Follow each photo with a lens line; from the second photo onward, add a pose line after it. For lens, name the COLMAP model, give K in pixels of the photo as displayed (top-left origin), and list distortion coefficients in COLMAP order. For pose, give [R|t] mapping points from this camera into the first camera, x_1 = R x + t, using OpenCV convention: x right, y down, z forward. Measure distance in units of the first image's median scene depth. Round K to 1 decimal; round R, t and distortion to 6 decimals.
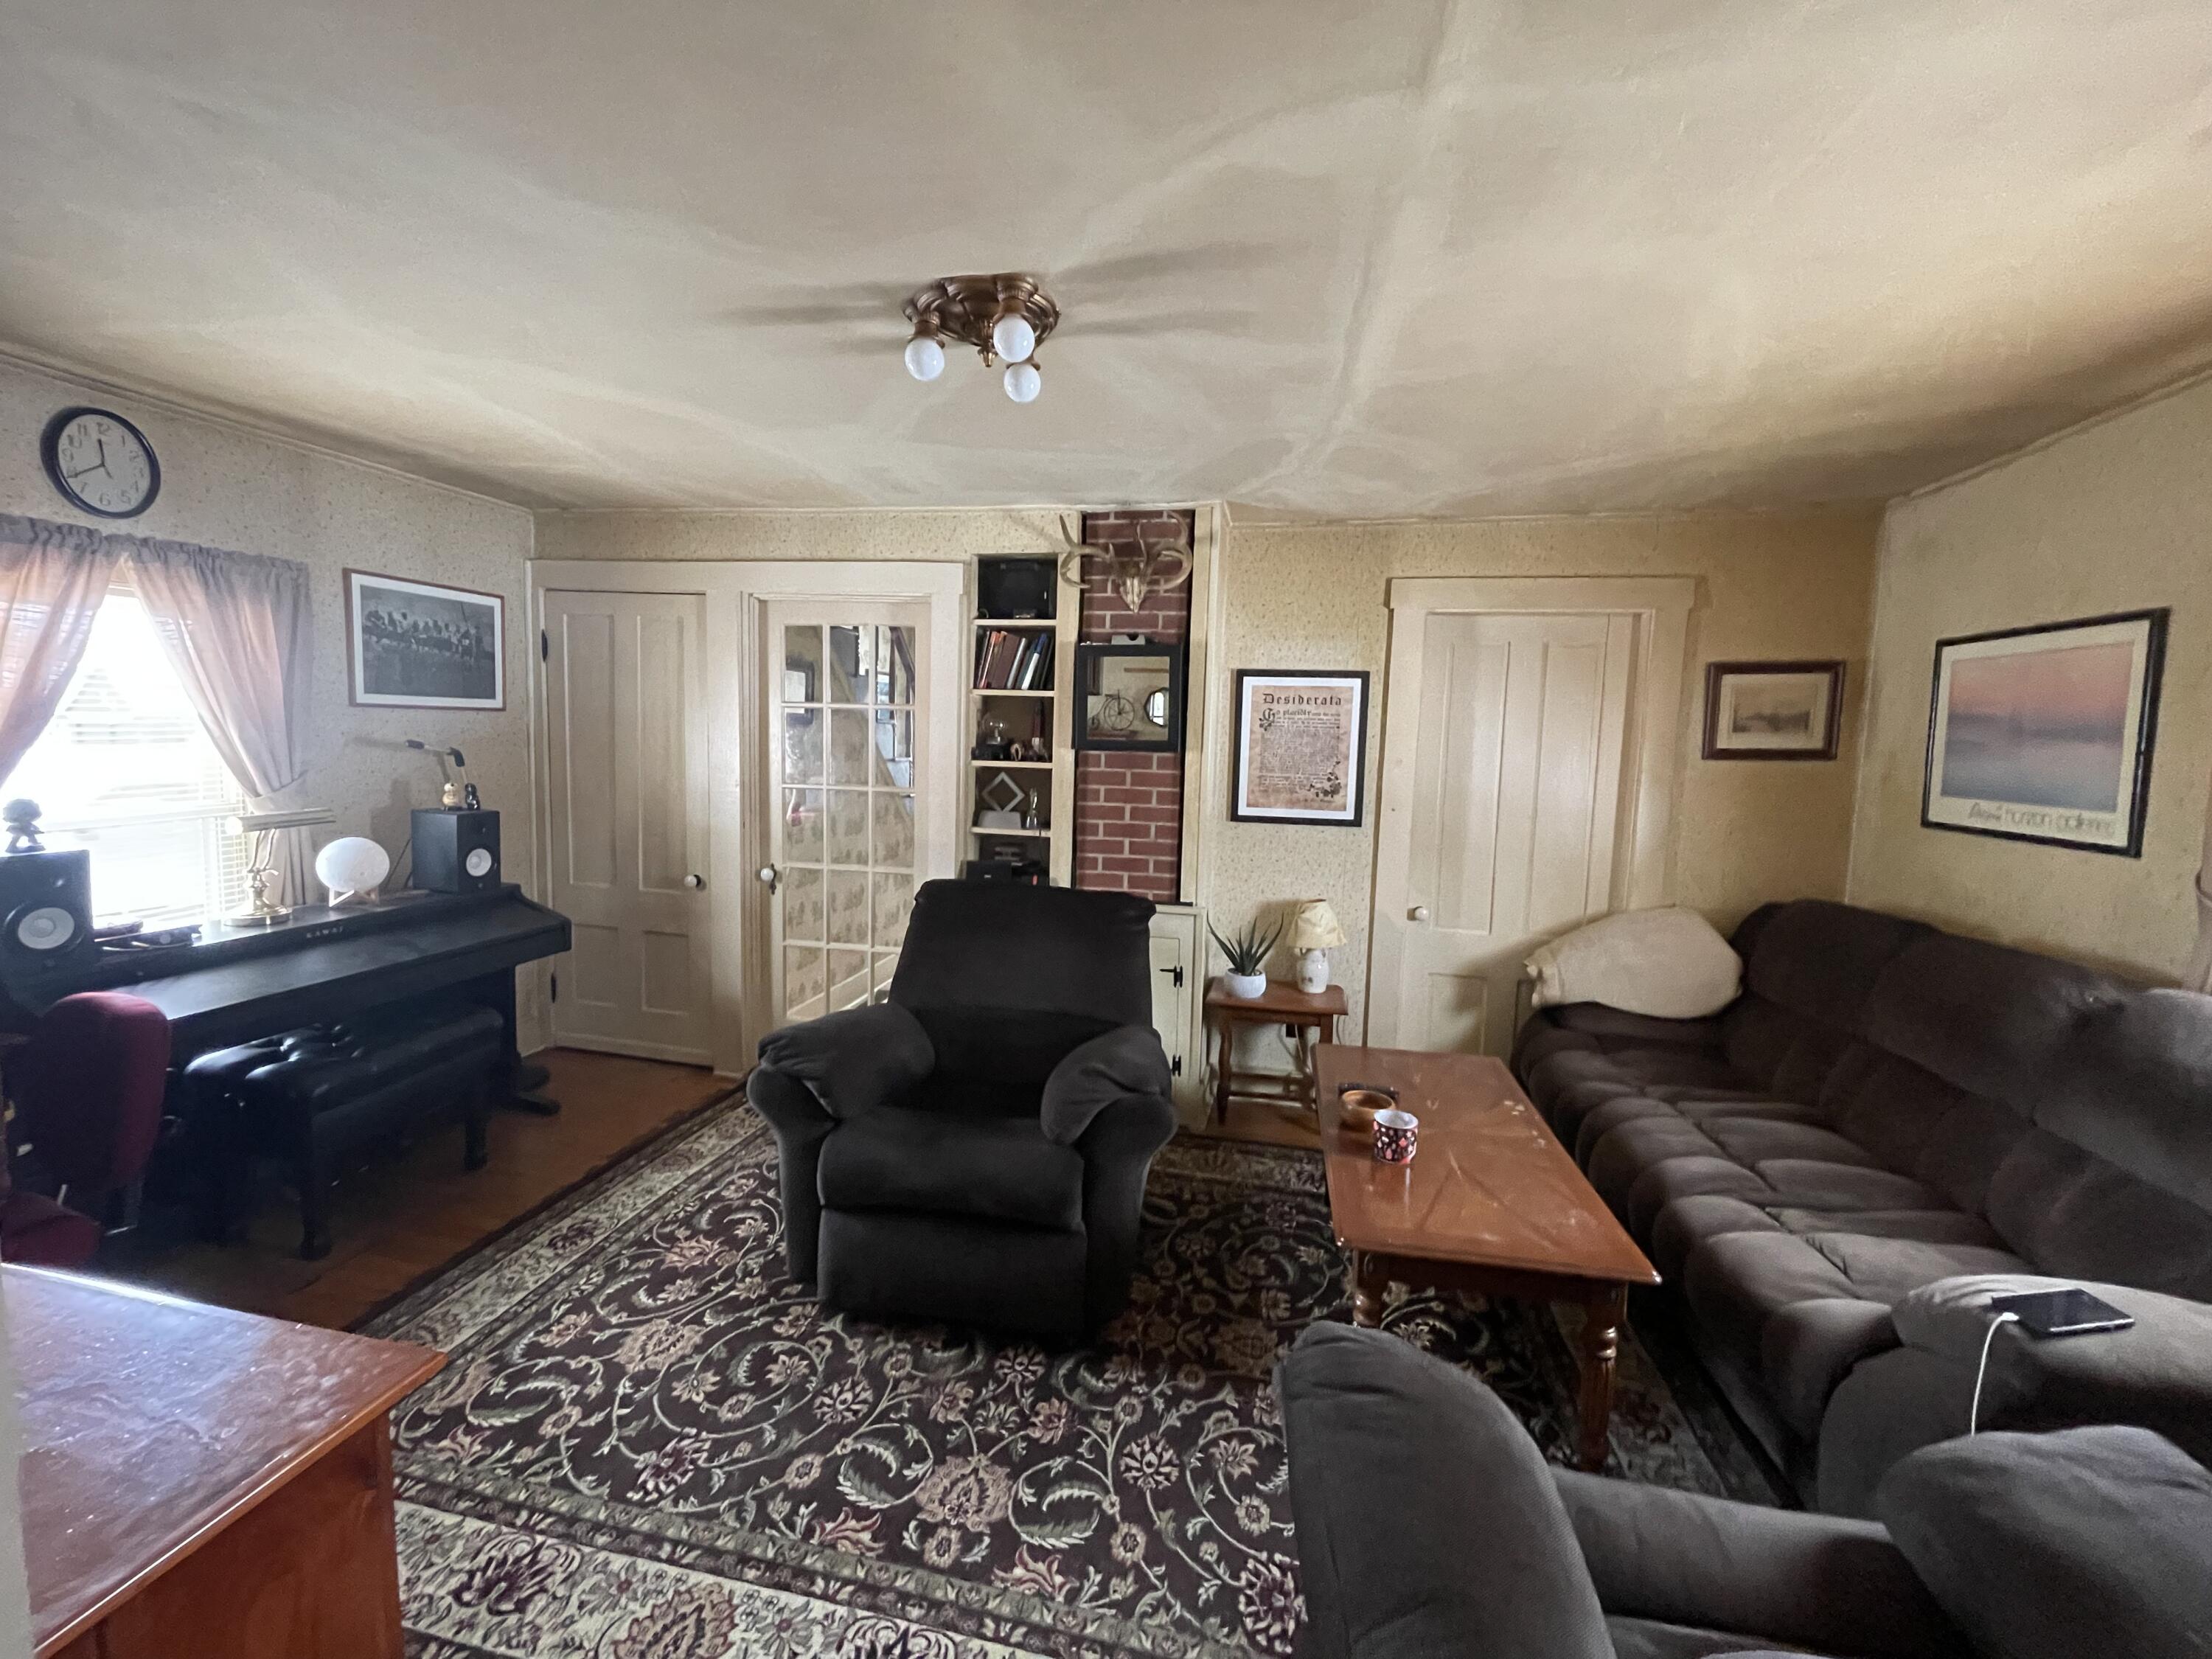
lens RADIAL K [[895.3, 0, 1114.7], [0, 895.3, 818.9], [0, 0, 1]] dist [-0.006886, 0.000838]
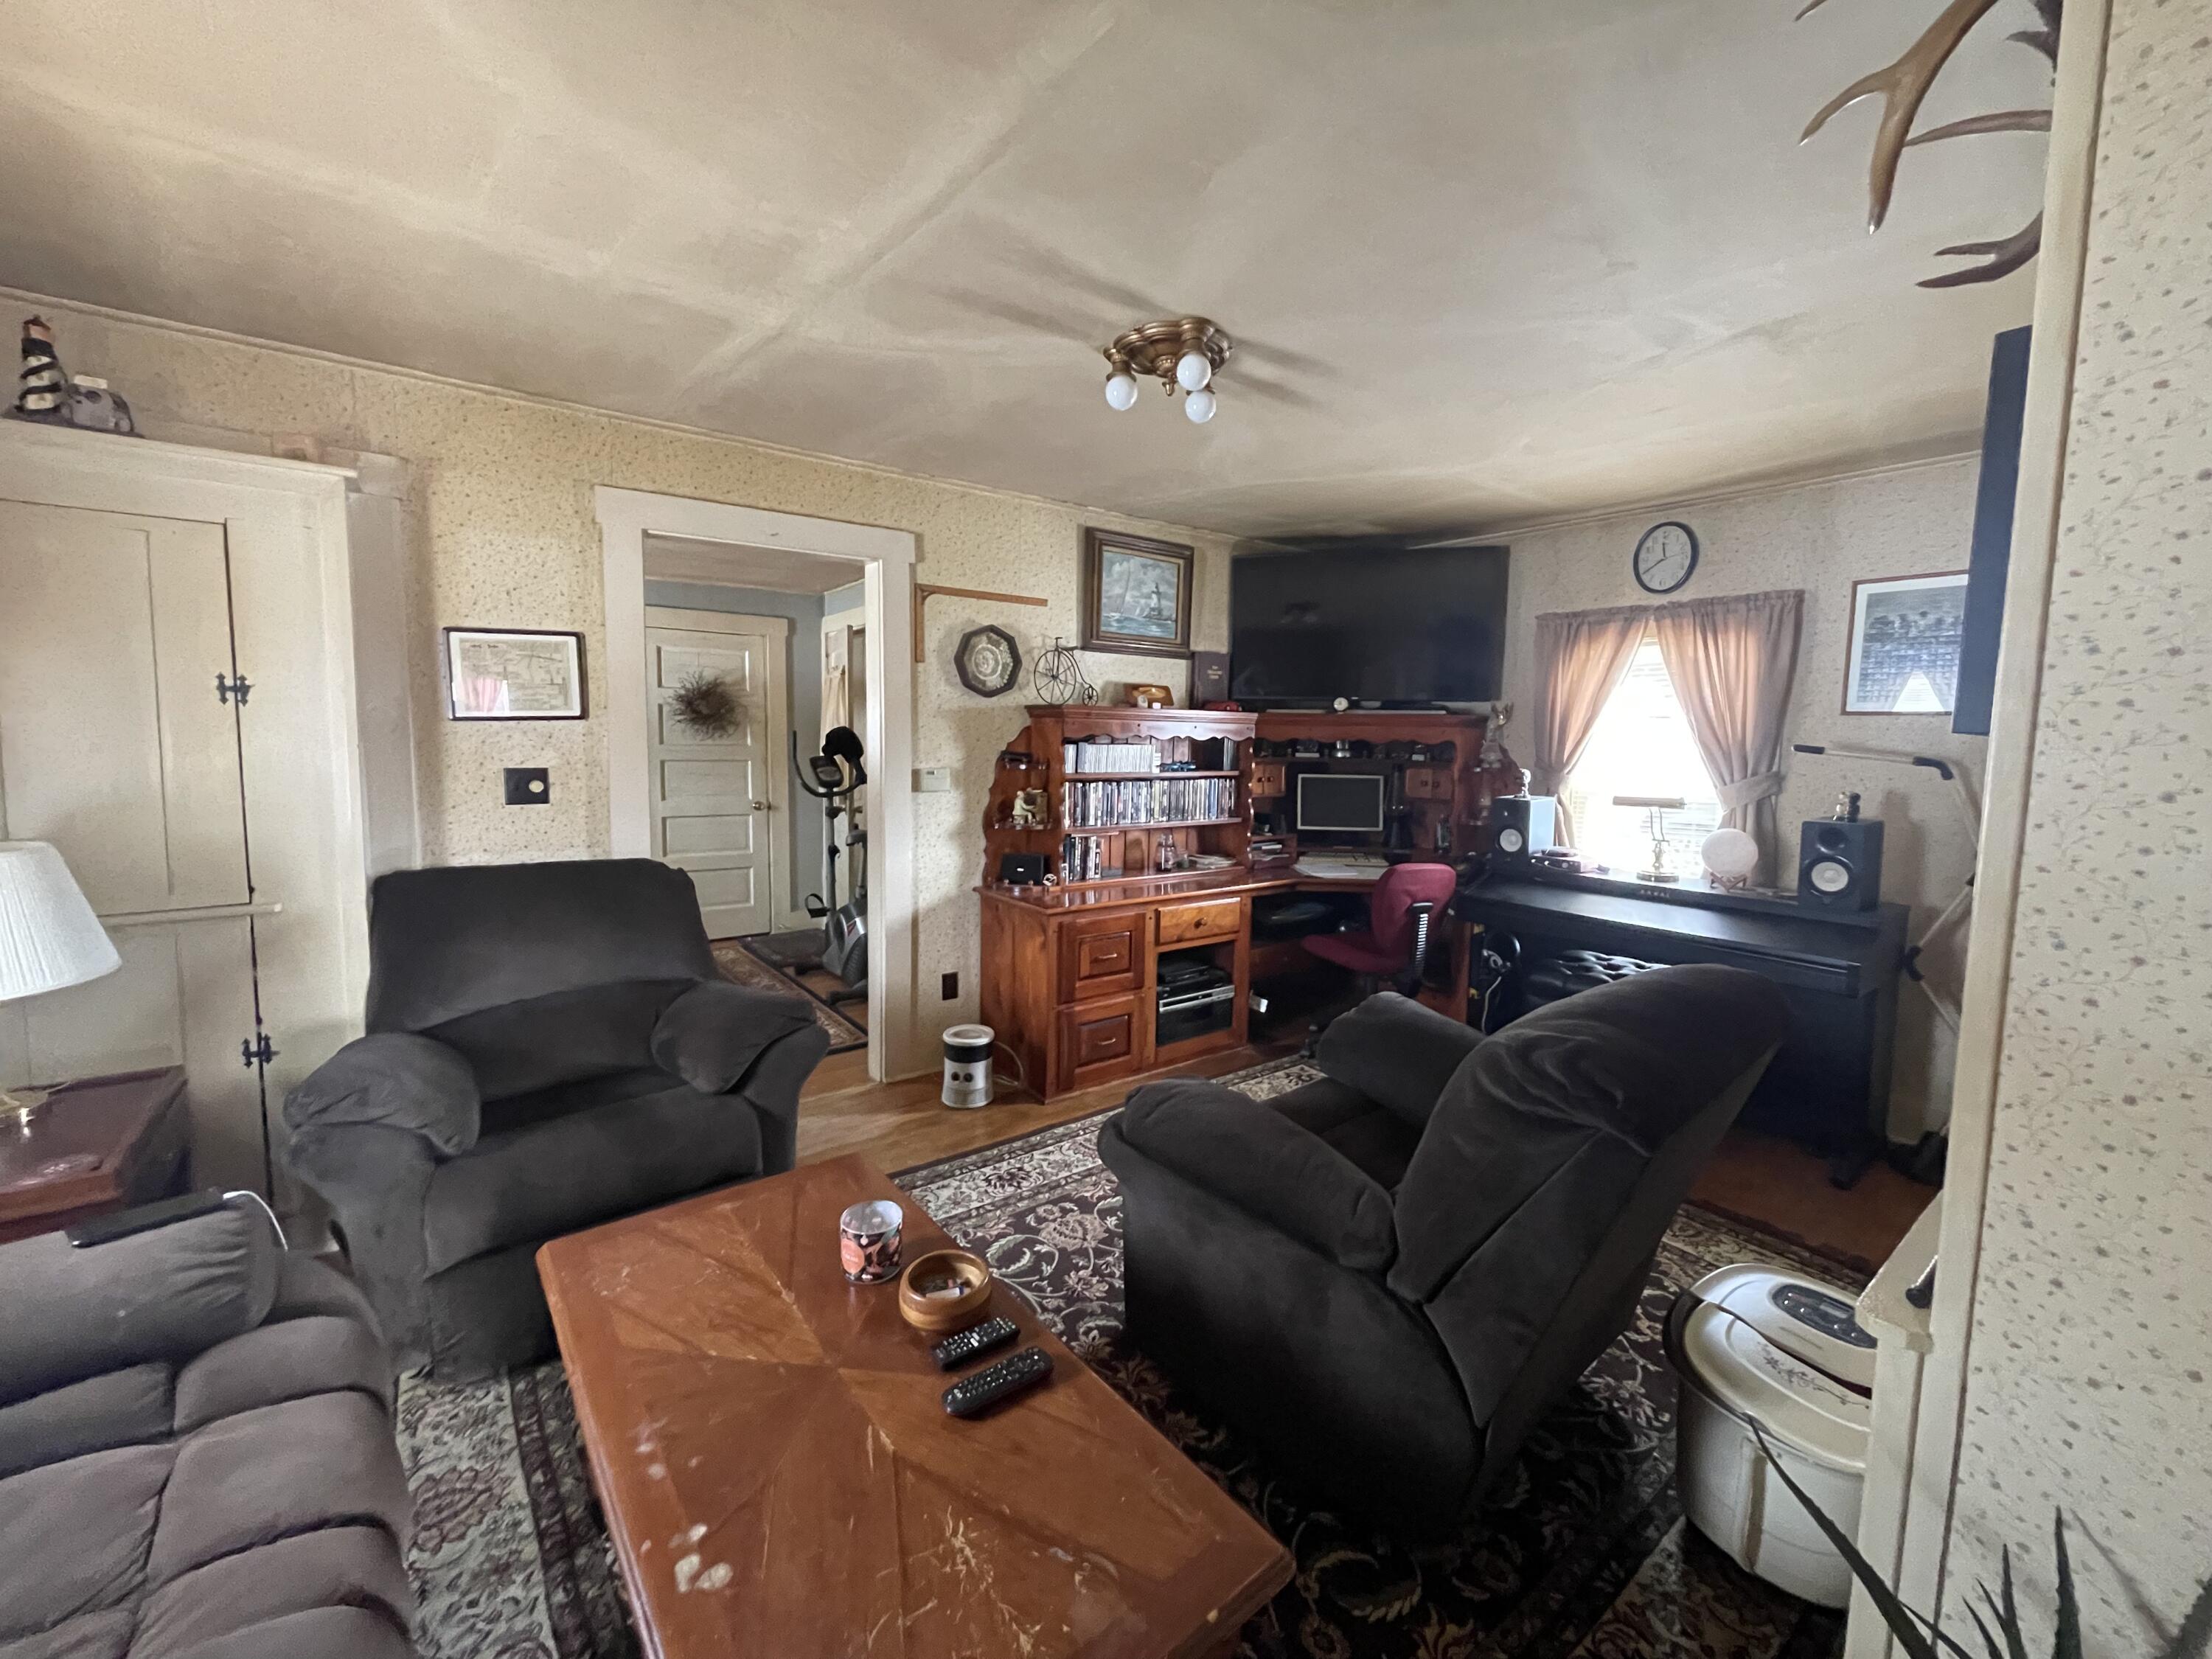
lens RADIAL K [[895.3, 0, 1114.6], [0, 895.3, 815.1], [0, 0, 1]] dist [-0.006886, 0.000838]
pose [[-0.656296, 0.034182, -0.753729, 0.801982], [-0.107746, 0.984489, 0.138465, -0.105843], [0.746771, 0.172085, -0.642433, 1.746200]]
